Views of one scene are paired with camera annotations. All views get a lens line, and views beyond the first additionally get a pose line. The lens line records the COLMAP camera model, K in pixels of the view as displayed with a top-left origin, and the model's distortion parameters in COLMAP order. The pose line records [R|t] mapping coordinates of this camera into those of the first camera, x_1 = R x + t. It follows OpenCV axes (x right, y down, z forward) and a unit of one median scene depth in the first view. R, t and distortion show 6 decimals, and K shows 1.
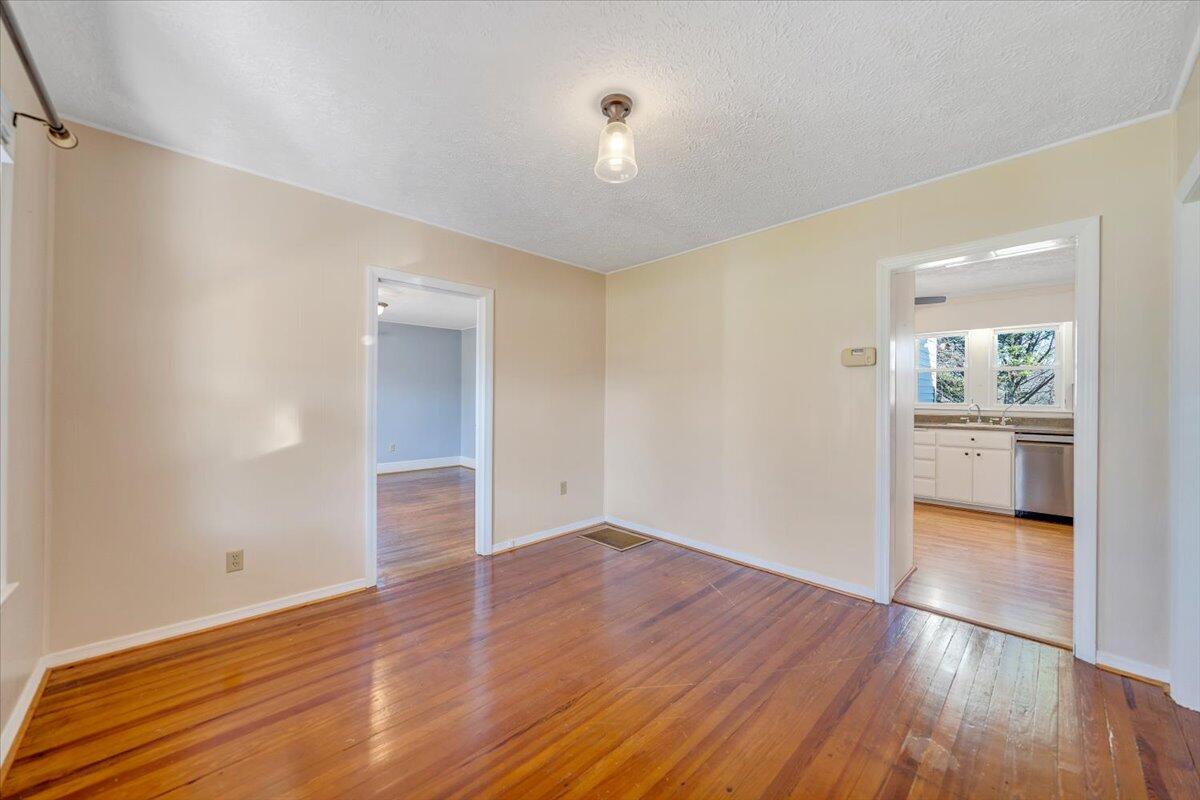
lens RADIAL K [[446.9, 0, 603.7], [0, 446.9, 400.4], [0, 0, 1]] dist [0.000118, -0.000014]
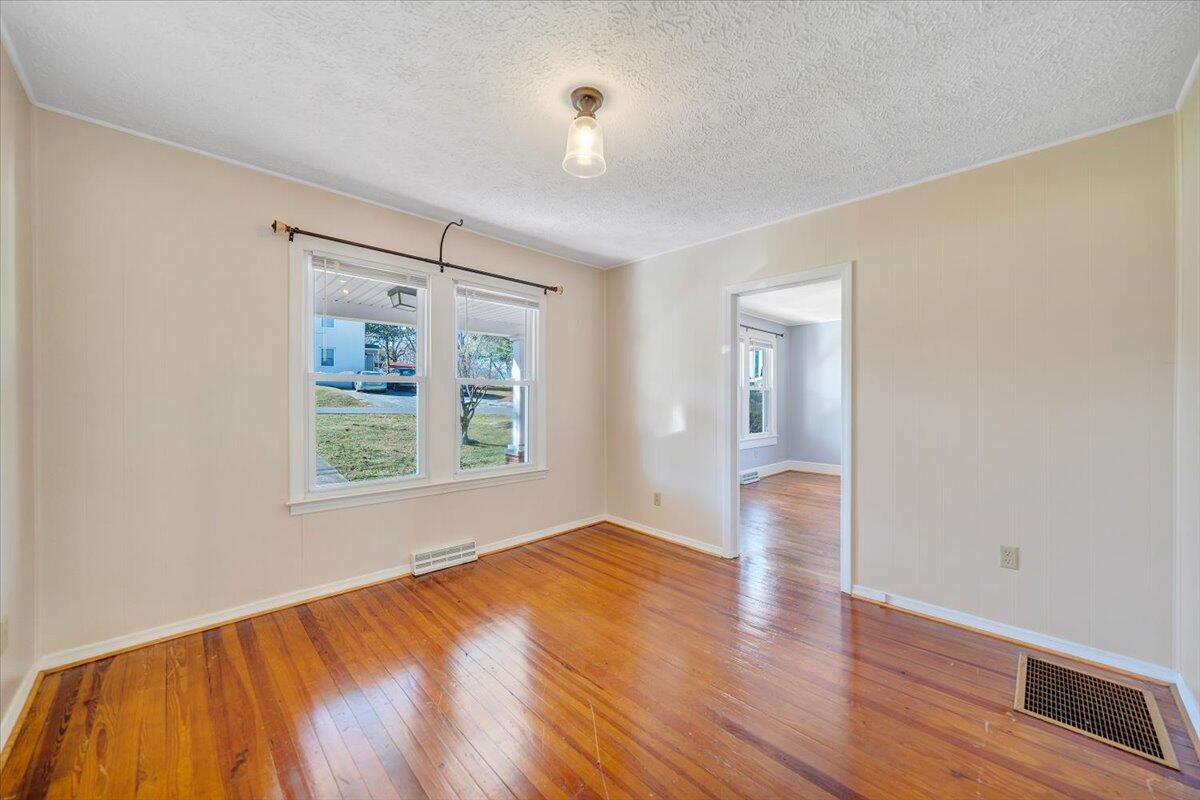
lens RADIAL K [[446.9, 0, 603.7], [0, 446.9, 400.4], [0, 0, 1]] dist [0.000118, -0.000014]
pose [[-0.006118, 0.004129, -0.999973, 0.738351], [-0.006310, 0.999971, 0.004168, -0.002382], [0.999961, 0.006335, -0.006092, 0.761956]]
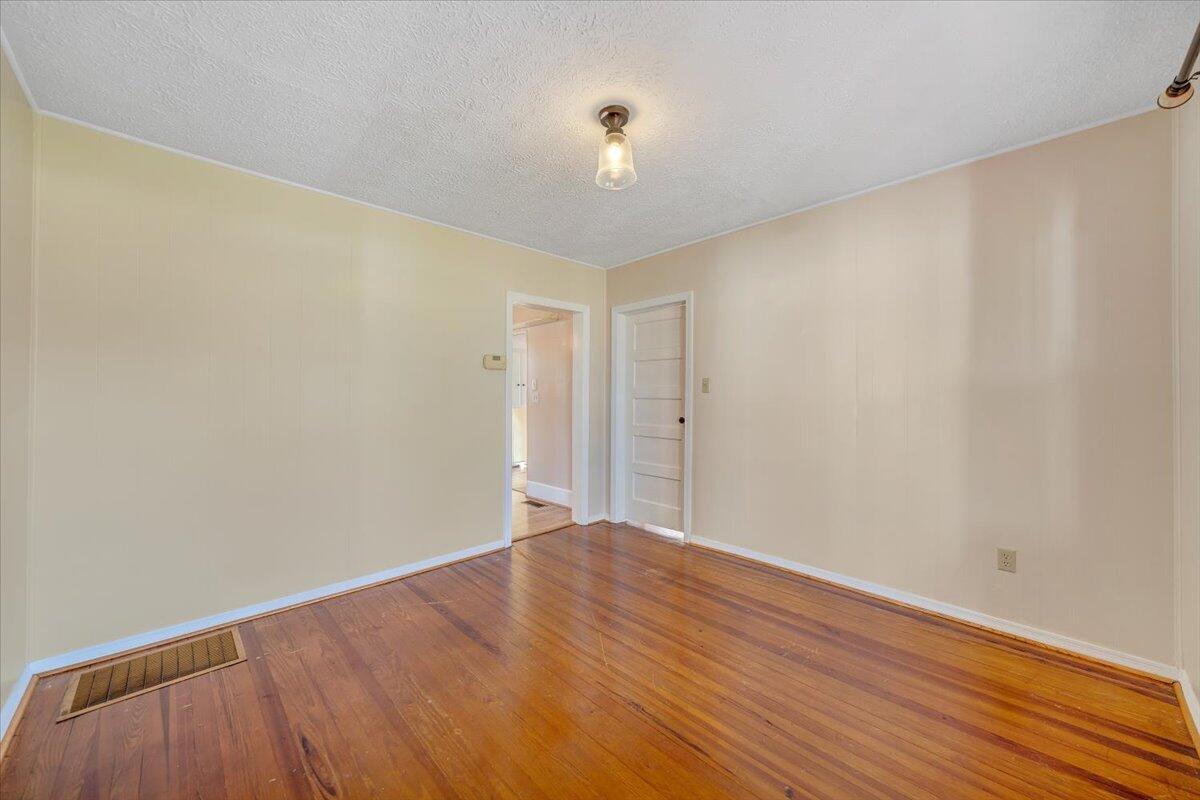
lens RADIAL K [[430.2, 0, 619.6], [0, 430.2, 398.3], [0, 0, 1]] dist [-0.000415, -0.000062]
pose [[-0.021287, -0.008472, 0.999737, -0.721743], [0.001046, 0.999963, 0.008496, -0.005431], [-0.999773, 0.001227, -0.021278, 0.734639]]
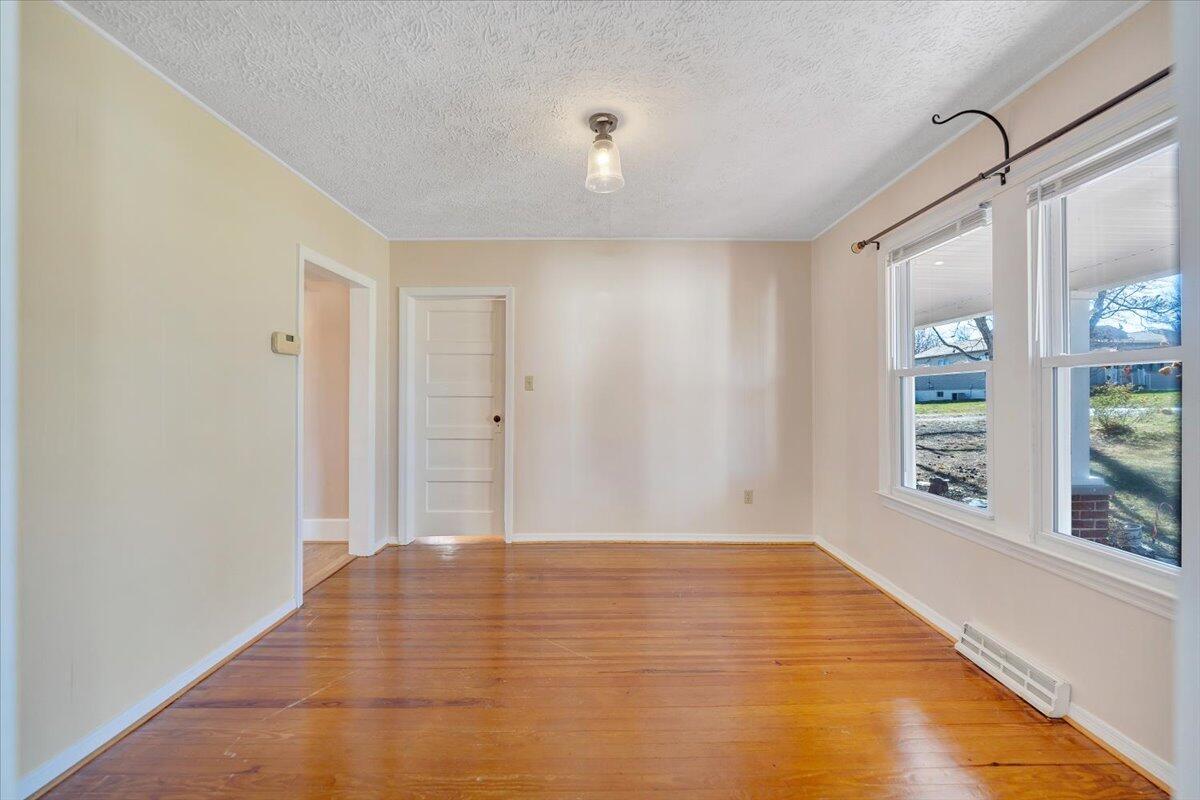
lens RADIAL K [[446.9, 0, 603.7], [0, 446.9, 400.4], [0, 0, 1]] dist [0.000118, -0.000014]
pose [[-0.715058, -0.012242, 0.698958, -0.537129], [-0.001386, 0.999870, 0.016094, -0.002117], [-0.699064, 0.010540, -0.714981, 1.298520]]
